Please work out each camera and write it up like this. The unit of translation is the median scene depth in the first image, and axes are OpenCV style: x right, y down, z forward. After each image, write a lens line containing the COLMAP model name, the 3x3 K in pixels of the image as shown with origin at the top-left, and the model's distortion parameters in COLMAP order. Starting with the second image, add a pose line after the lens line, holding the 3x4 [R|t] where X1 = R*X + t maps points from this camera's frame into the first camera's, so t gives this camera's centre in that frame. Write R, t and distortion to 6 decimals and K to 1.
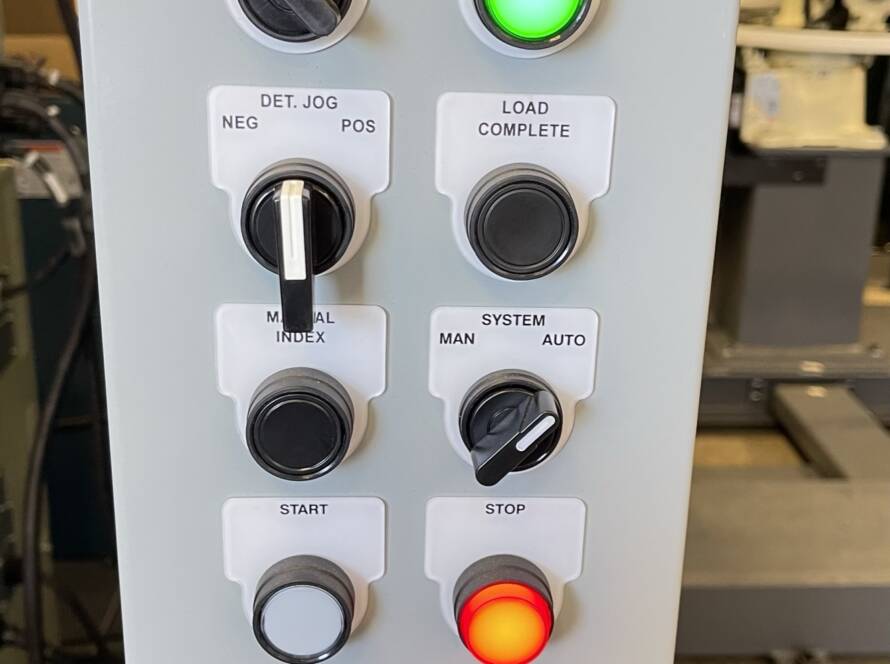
lens RADIAL K [[1198.1, 0, 445.0], [0, 1198.1, 332.0], [0, 0, 1]] dist [0.088056, -0.085107]
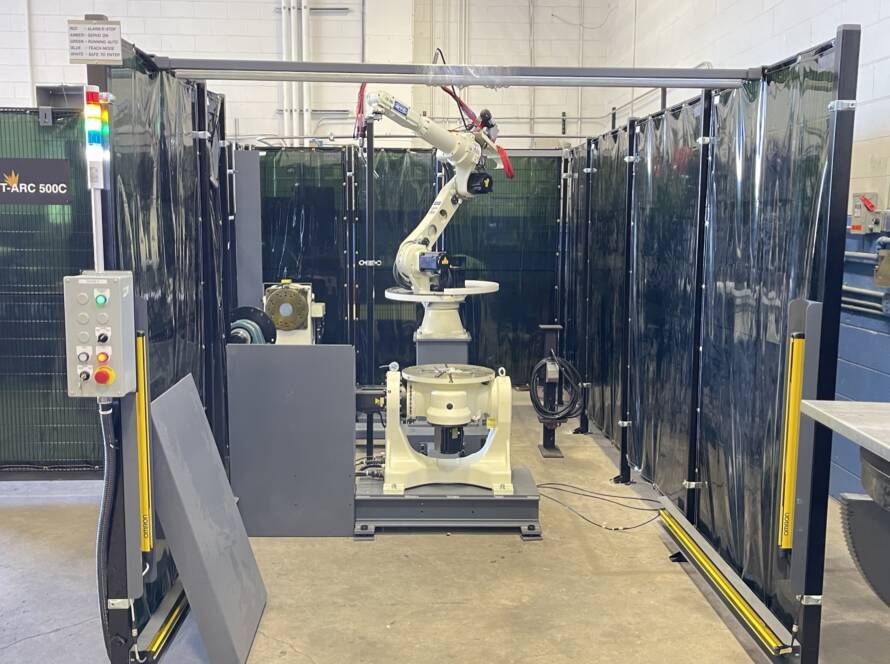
lens RADIAL K [[895.0, 0, 449.3], [0, 895.0, 324.3], [0, 0, 1]] dist [0.058463, -0.033966]
pose [[0.999480, -0.012275, -0.029817, 3.482004], [0.005464, 0.975808, -0.218561, 1.779254], [0.031779, 0.218285, 0.975368, -6.986402]]
